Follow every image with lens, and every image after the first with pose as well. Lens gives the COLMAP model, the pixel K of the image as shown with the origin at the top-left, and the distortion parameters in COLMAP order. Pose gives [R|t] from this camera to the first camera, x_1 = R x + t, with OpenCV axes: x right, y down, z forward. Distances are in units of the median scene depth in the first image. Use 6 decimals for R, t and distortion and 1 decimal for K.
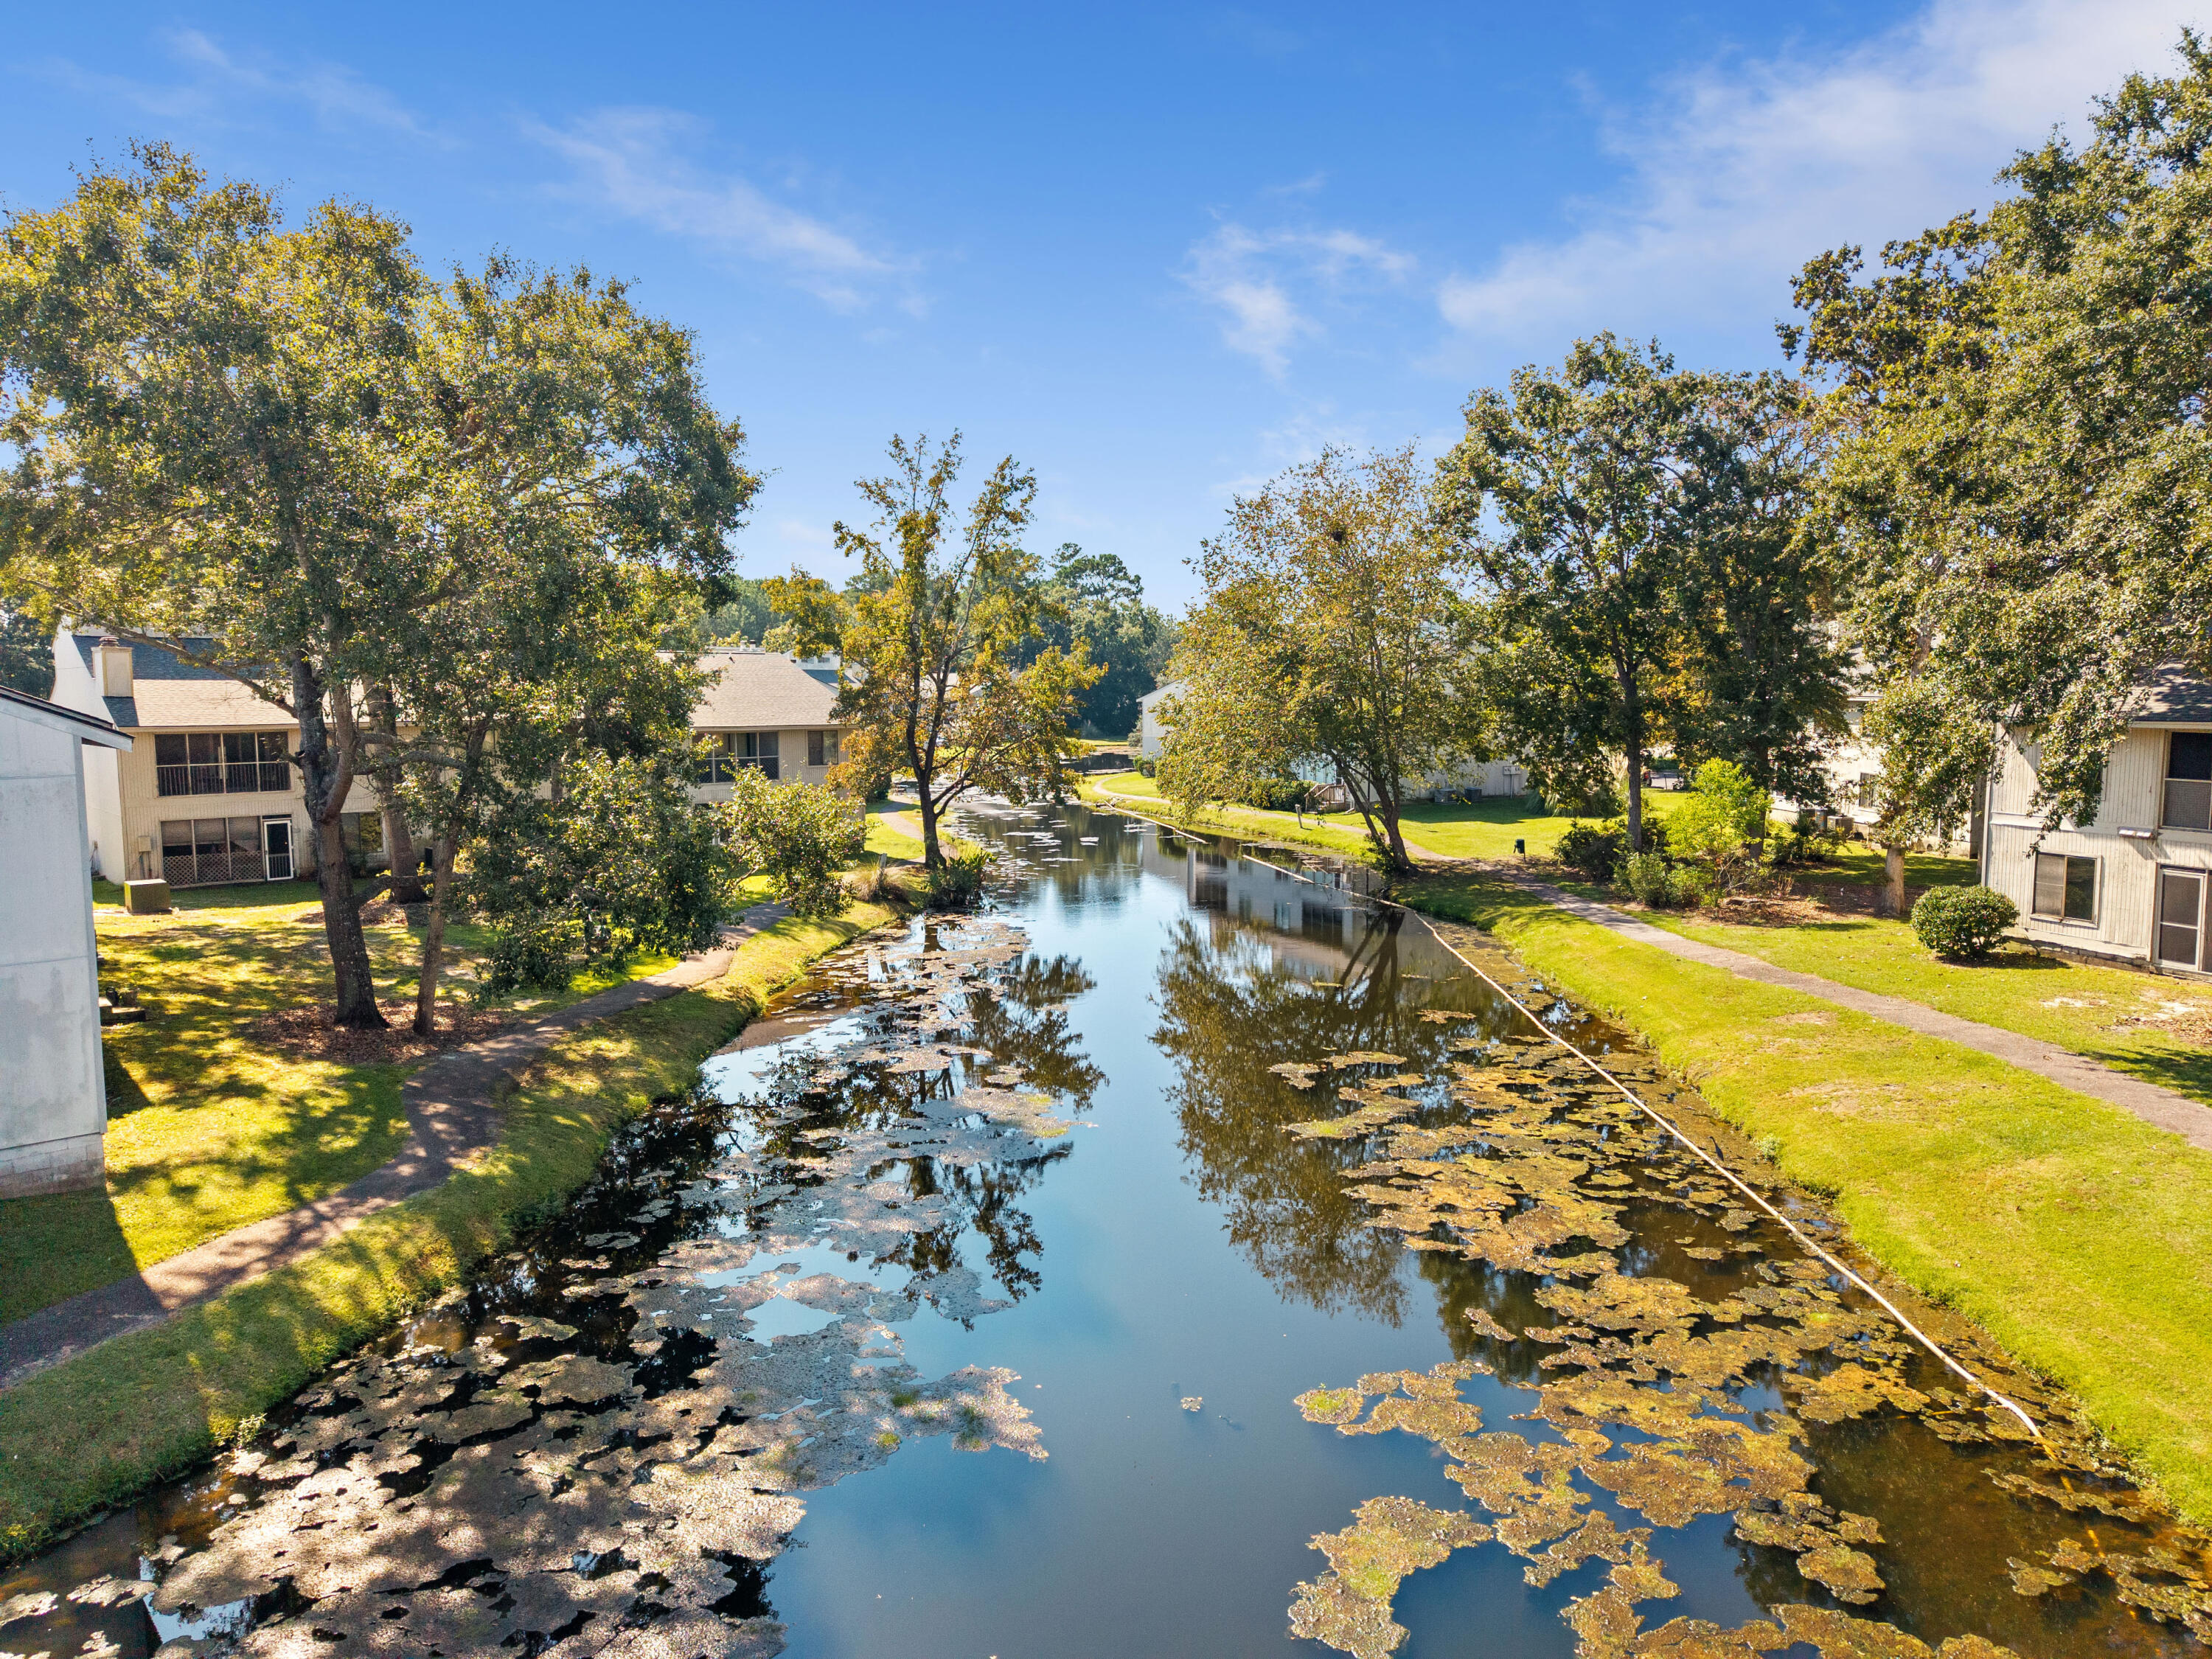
lens RADIAL K [[1565.4, 0, 1105.7], [0, 1565.4, 829.1], [0, 0, 1]] dist [0.054046, -0.061089]
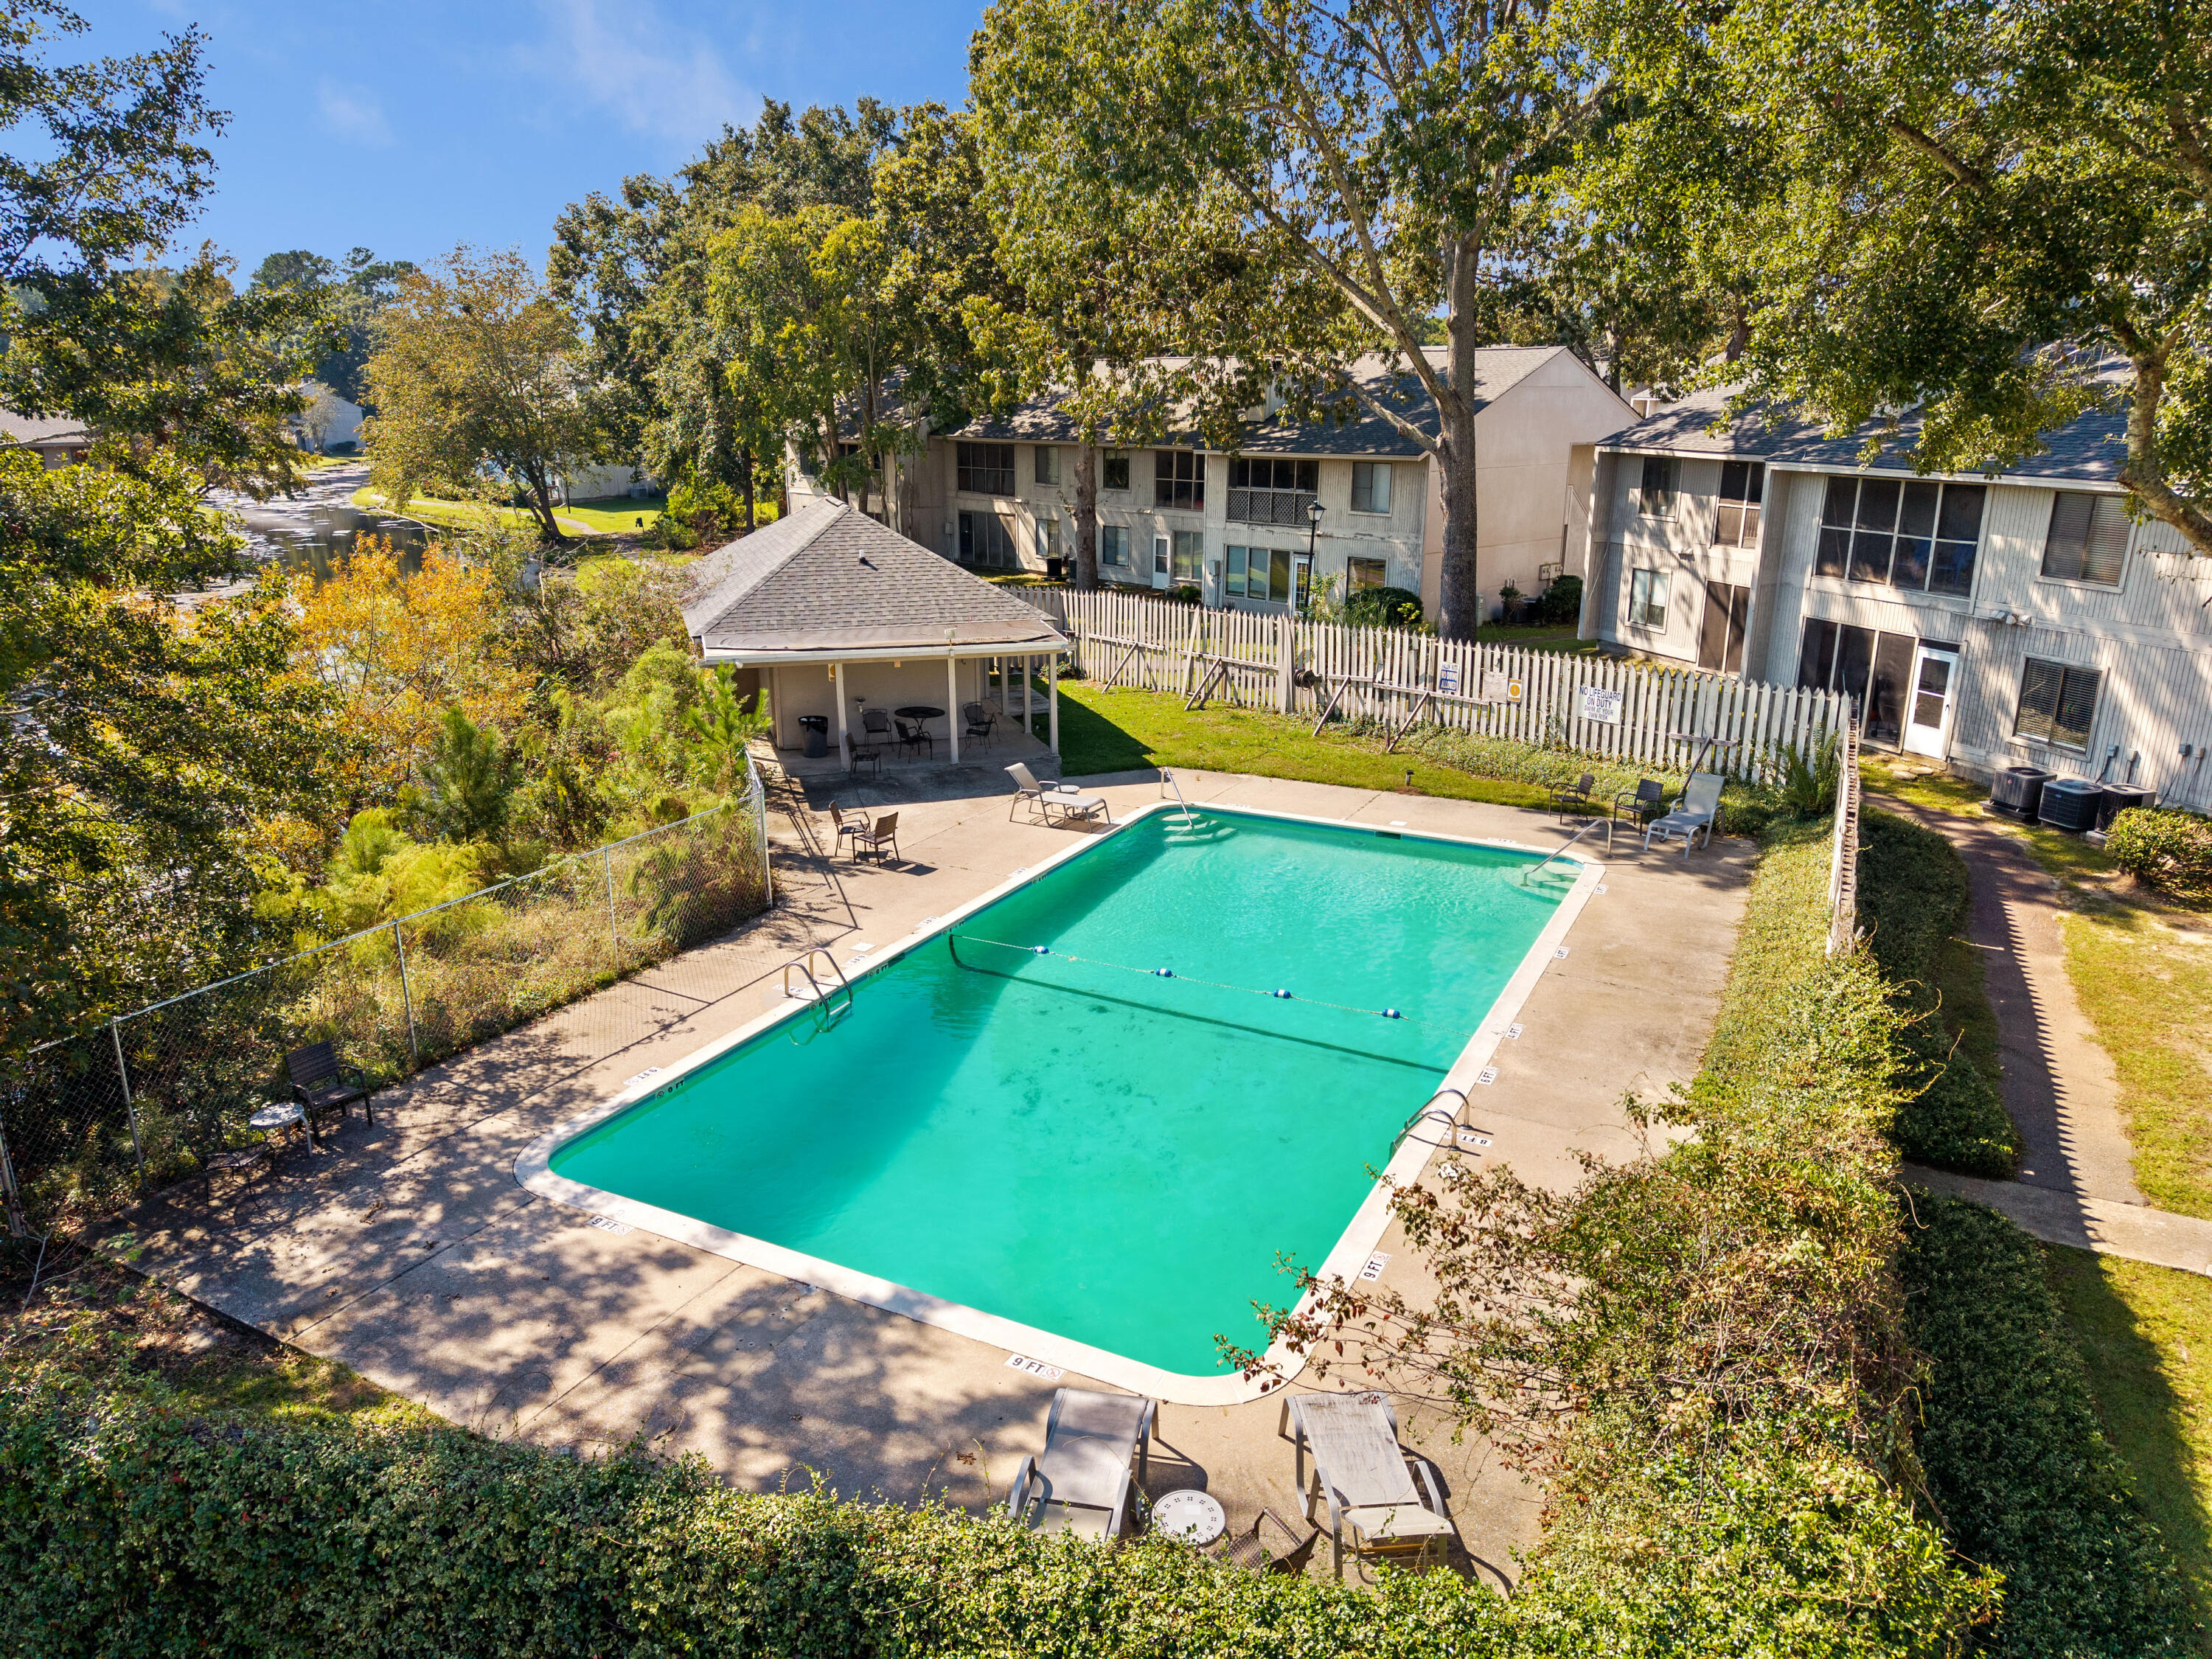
lens RADIAL K [[1565.4, 0, 1107.5], [0, 1565.4, 837.7], [0, 0, 1]] dist [0.054046, -0.061089]
pose [[0.930356, -0.091825, 0.354974, 0.027498], [0.026417, 0.982404, 0.184892, 0.009491], [-0.365705, -0.162638, 0.916411, -0.141050]]
